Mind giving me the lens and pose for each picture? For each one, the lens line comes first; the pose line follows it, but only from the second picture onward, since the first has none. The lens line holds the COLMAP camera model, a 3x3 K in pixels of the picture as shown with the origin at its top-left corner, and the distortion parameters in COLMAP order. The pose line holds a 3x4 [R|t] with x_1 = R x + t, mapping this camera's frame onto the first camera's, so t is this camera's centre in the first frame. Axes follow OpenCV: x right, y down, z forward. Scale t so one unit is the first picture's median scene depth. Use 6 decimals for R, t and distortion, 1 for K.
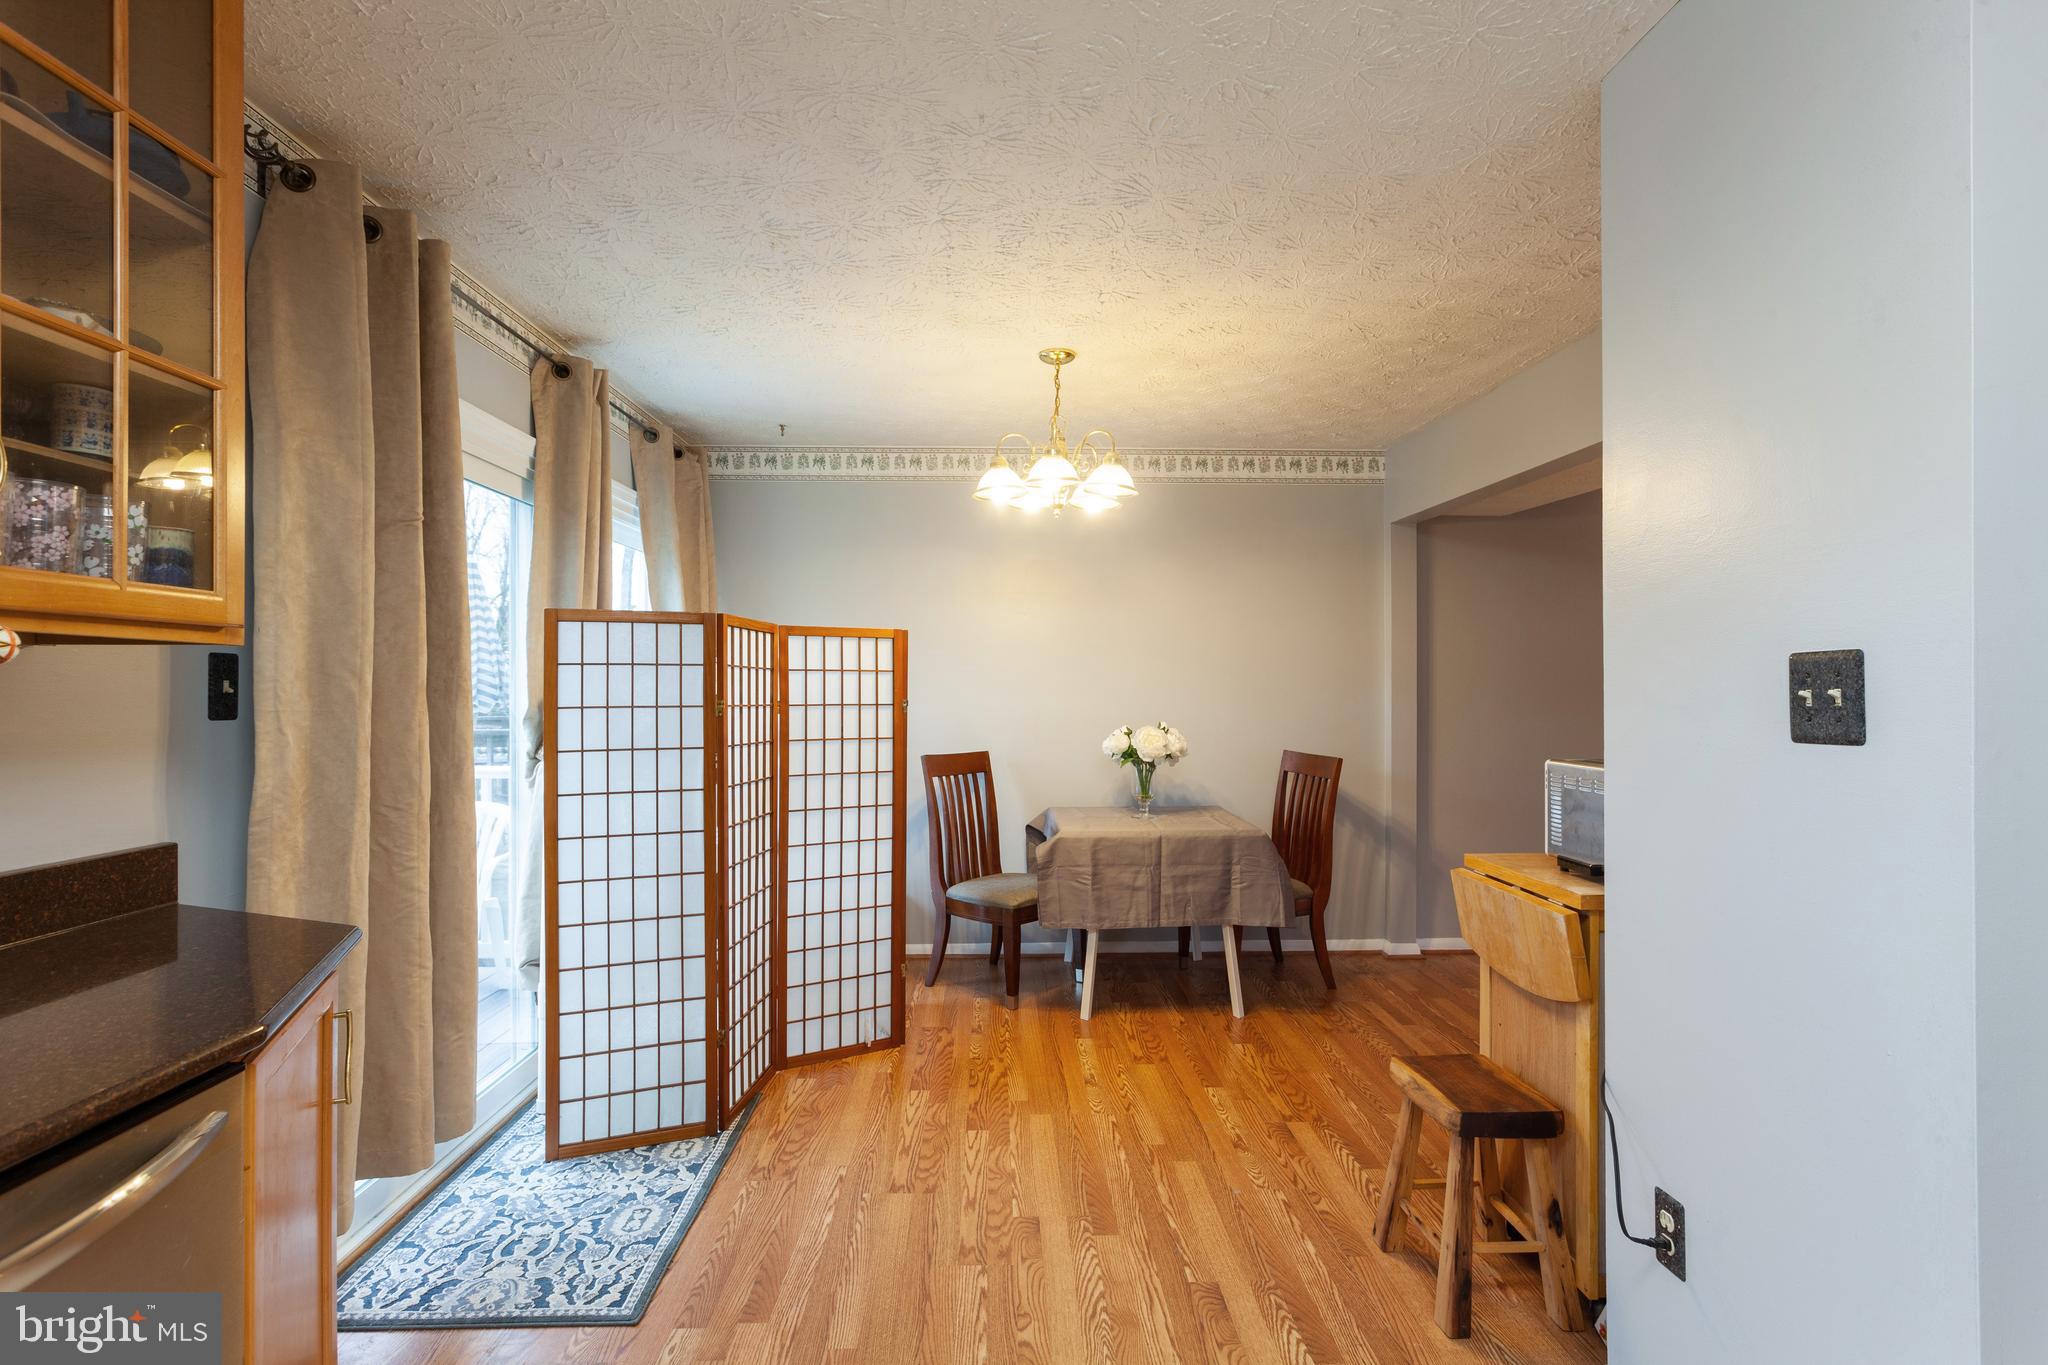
lens RADIAL K [[983.3, 0, 1031.2], [0, 983.3, 682.8], [0, 0, 1]] dist [0.005972, -0.000787]
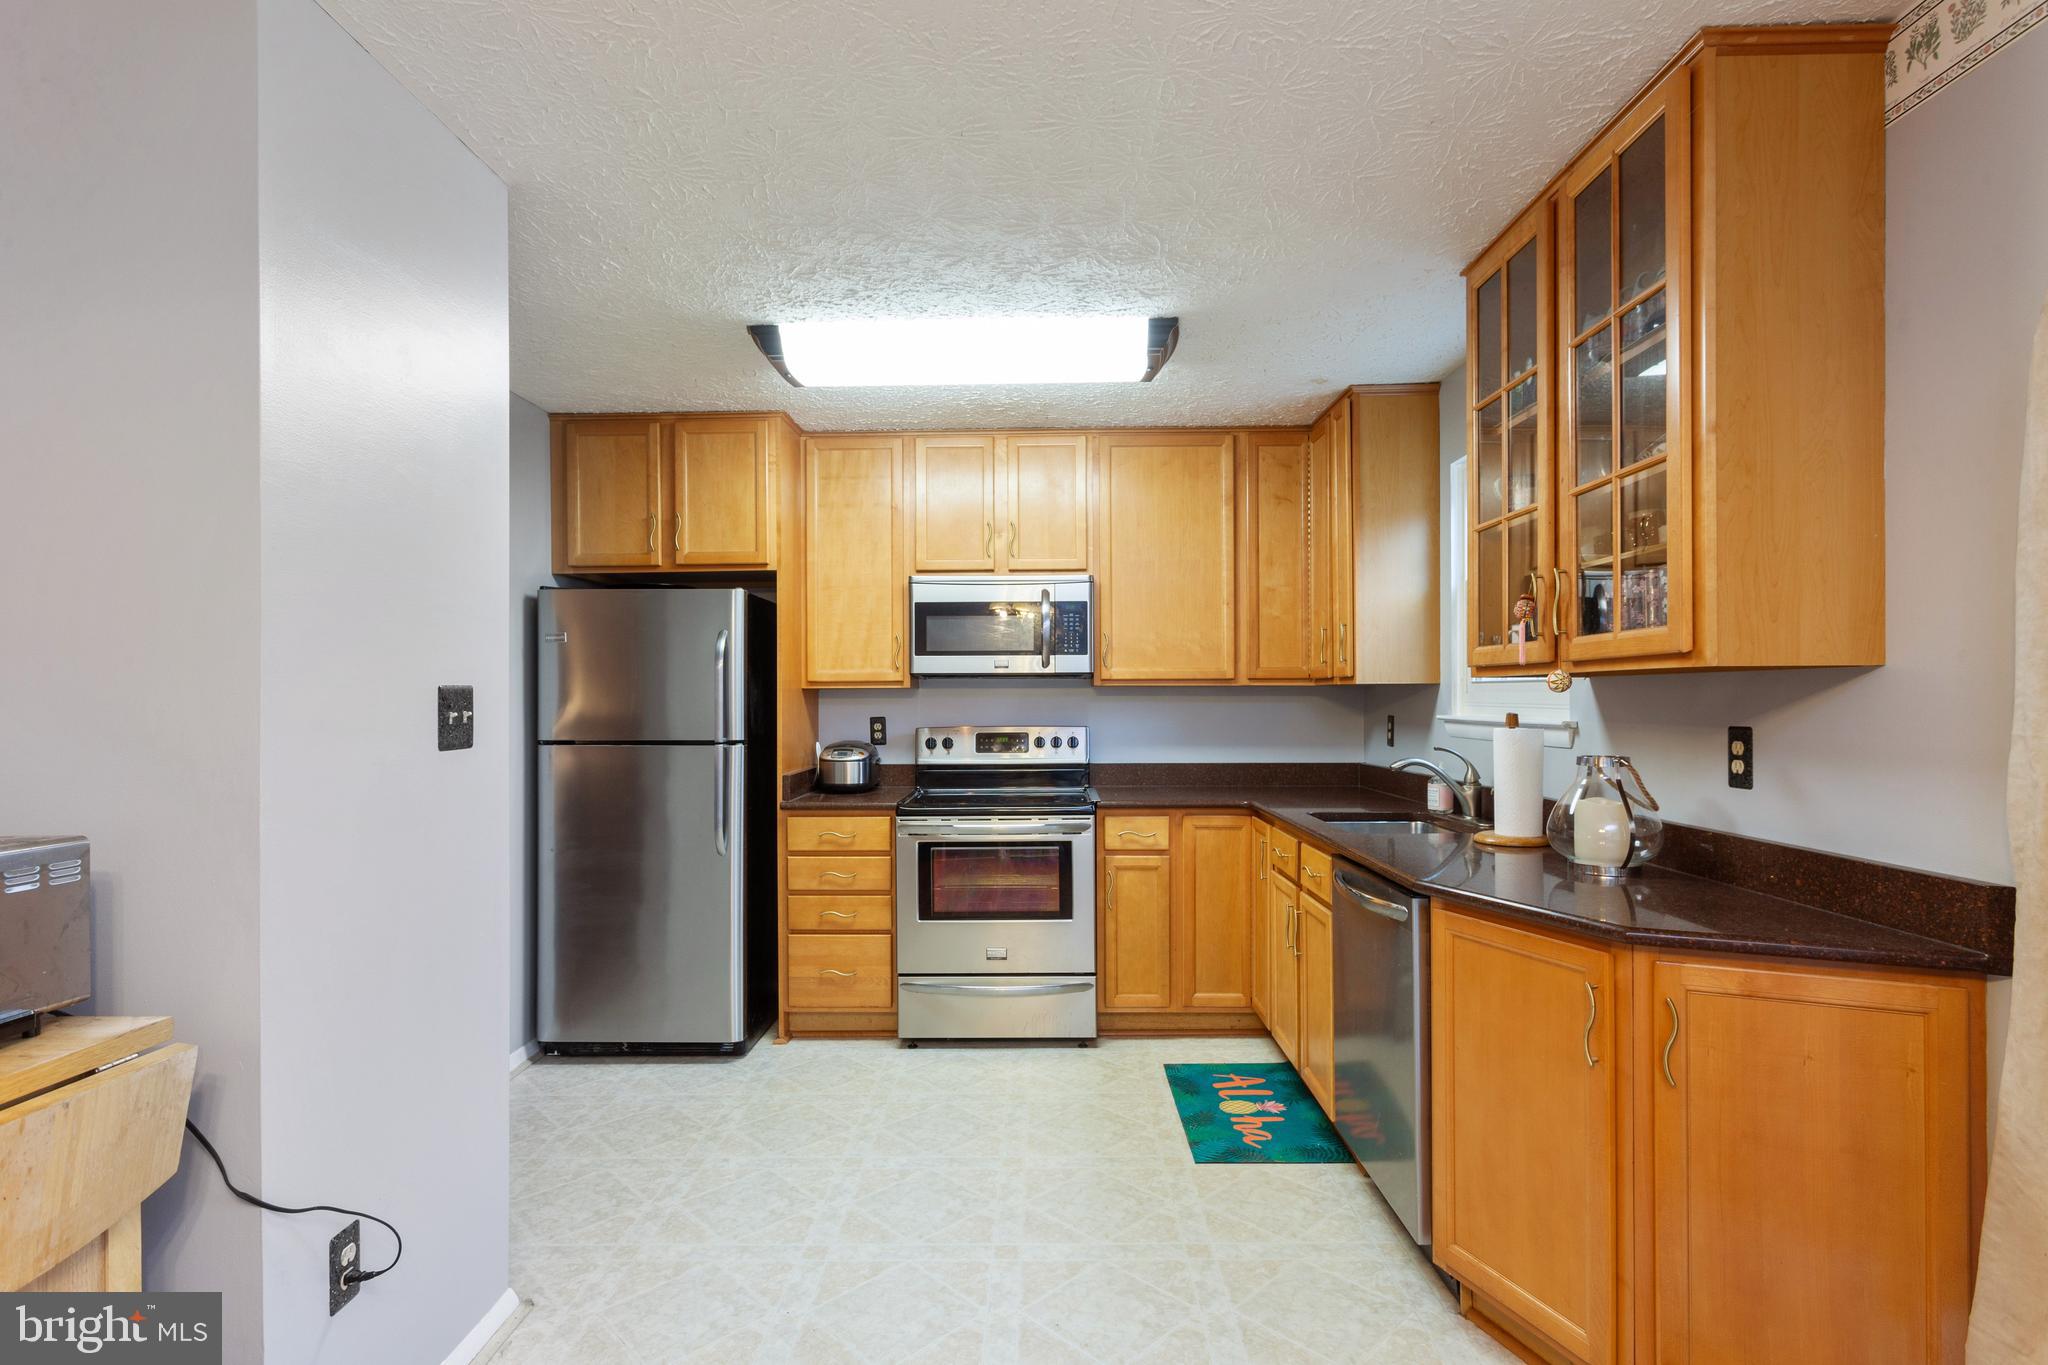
lens RADIAL K [[983.3, 0, 1032.0], [0, 983.3, 692.5], [0, 0, 1]] dist [0.005972, -0.000787]
pose [[-0.998882, 0.006437, 0.046832, -0.074059], [0.005803, 0.999890, -0.013662, 0.002209], [-0.046914, -0.013375, -0.998809, 1.651219]]
